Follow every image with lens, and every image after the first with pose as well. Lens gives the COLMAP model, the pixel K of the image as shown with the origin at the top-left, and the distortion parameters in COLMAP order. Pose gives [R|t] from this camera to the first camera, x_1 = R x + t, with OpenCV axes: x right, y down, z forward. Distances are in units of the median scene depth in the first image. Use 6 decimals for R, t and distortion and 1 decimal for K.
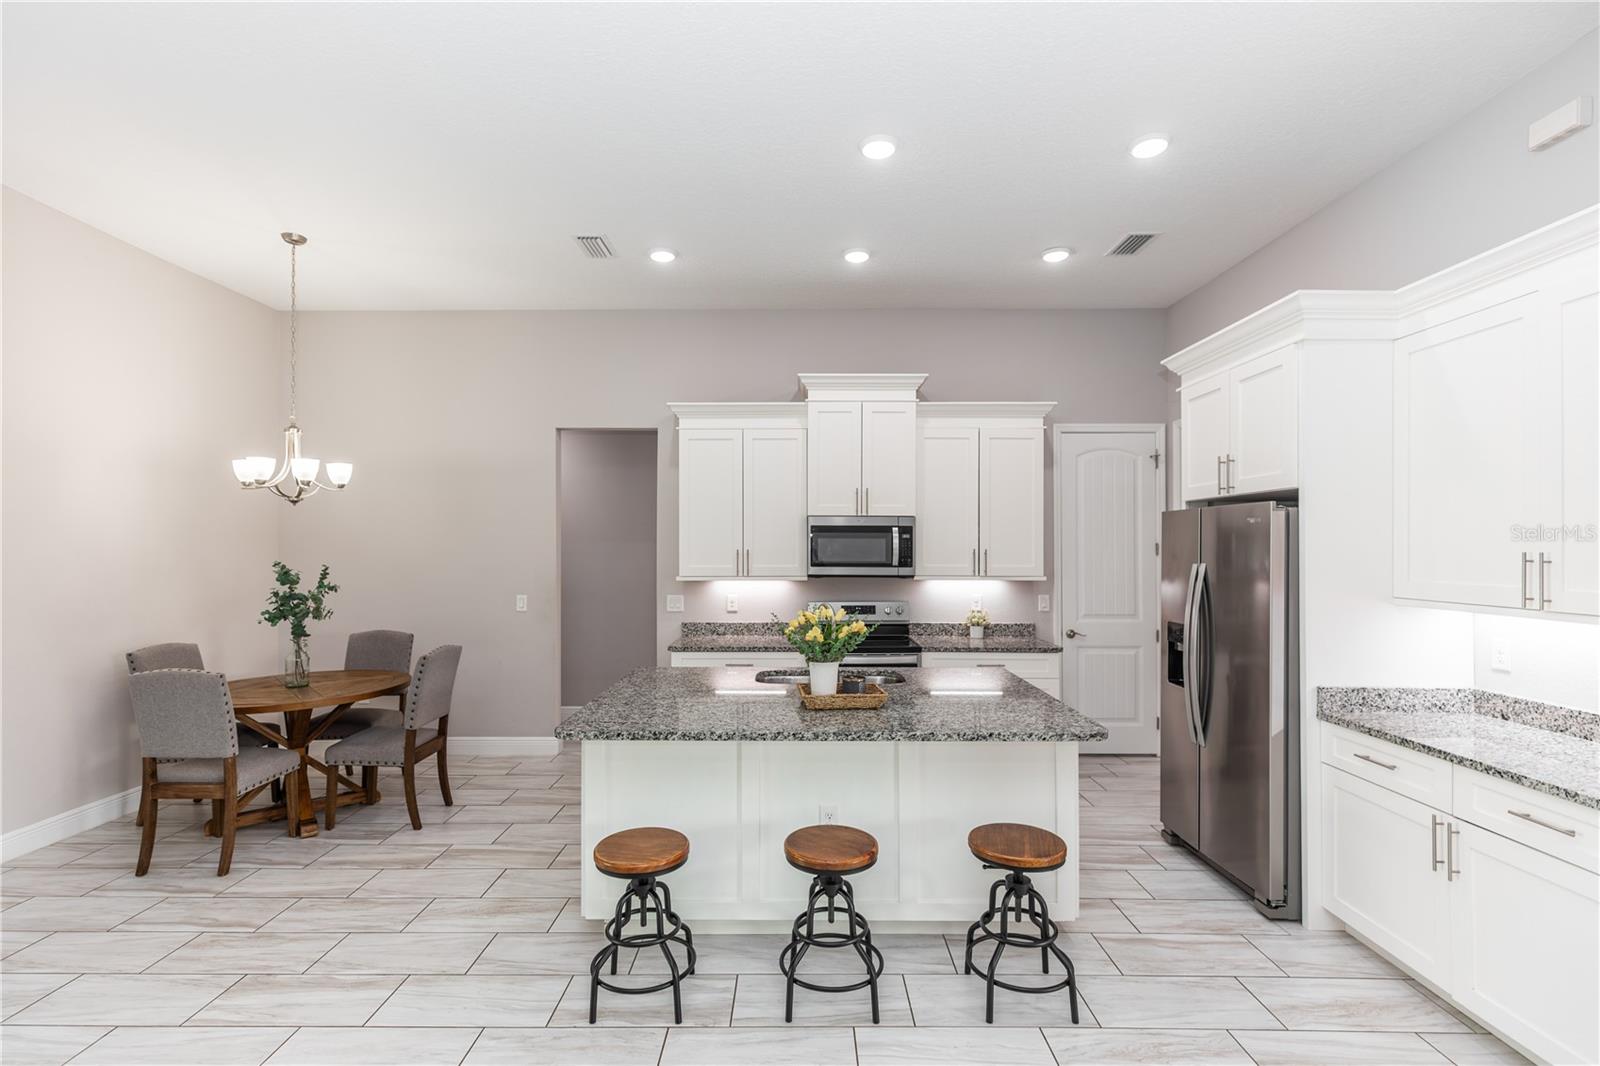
lens RADIAL K [[746.0, 0, 798.3], [0, 746.0, 544.6], [0, 0, 1]] dist [0.001225, 0.000314]
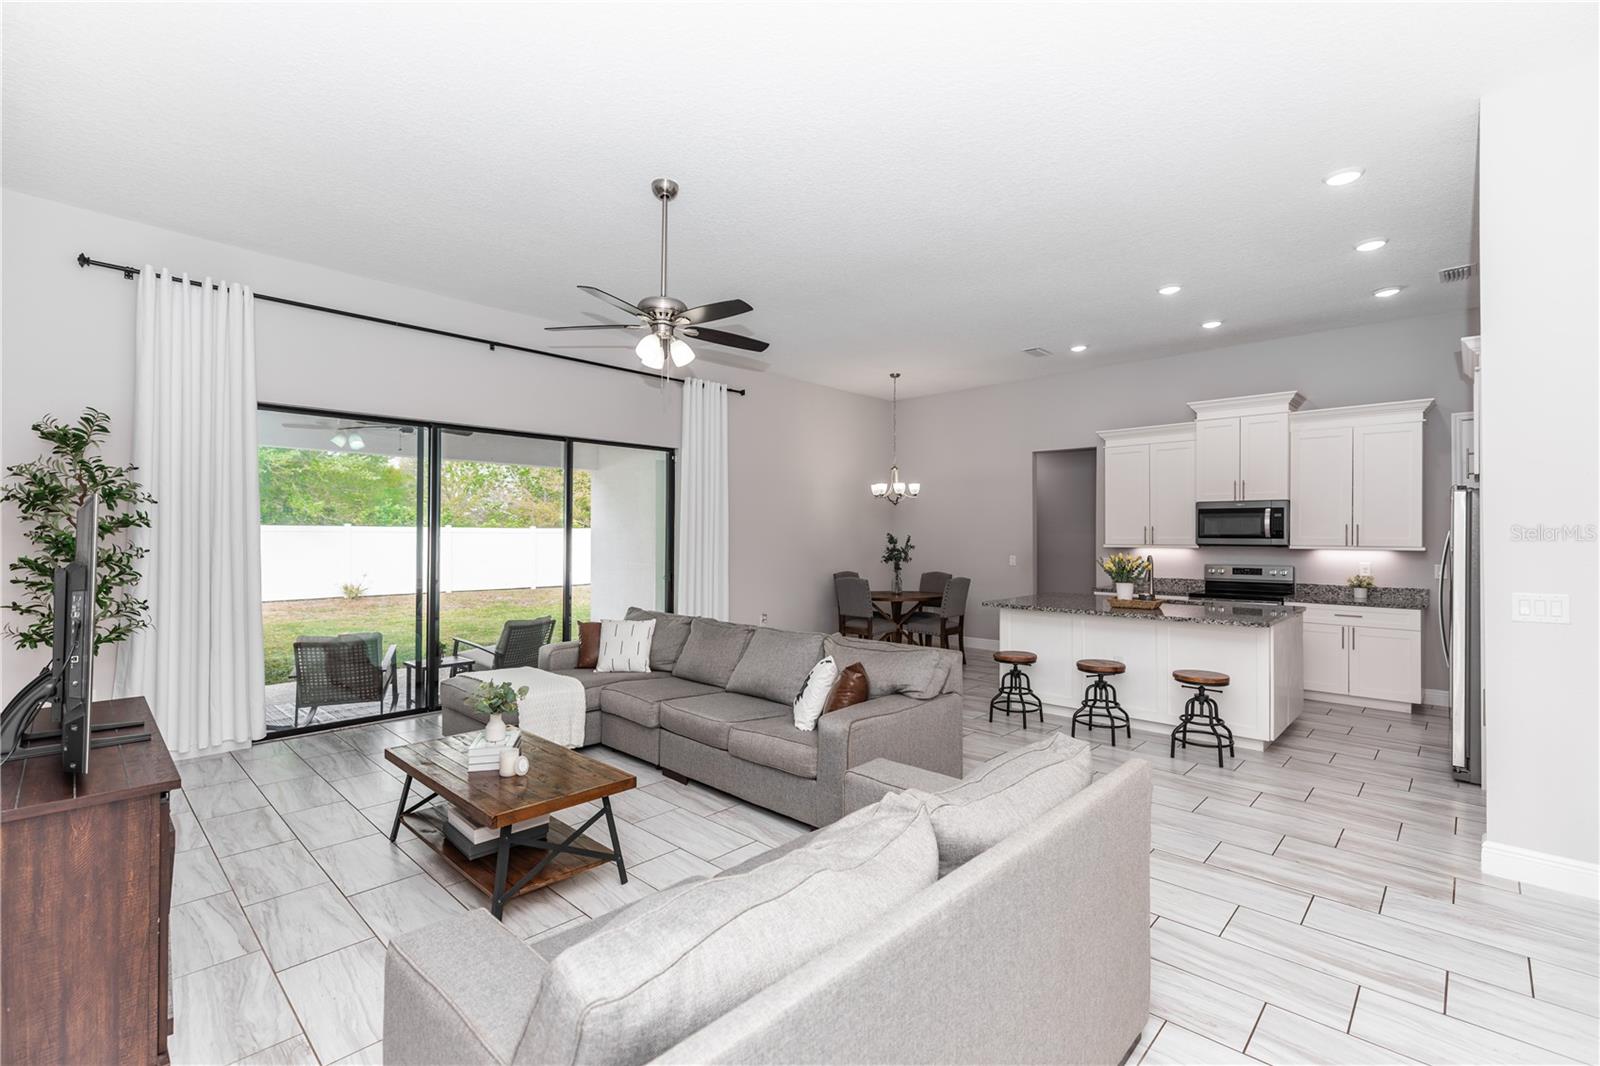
lens RADIAL K [[707.5, 0, 799.4], [0, 707.5, 533.1], [0, 0, 1]] dist [0.002917, 0.000201]
pose [[0.726391, -0.001399, -0.687281, 0.433698], [0.004001, 0.999990, 0.002193, 0.015822], [0.687270, -0.004343, 0.726389, -0.548529]]
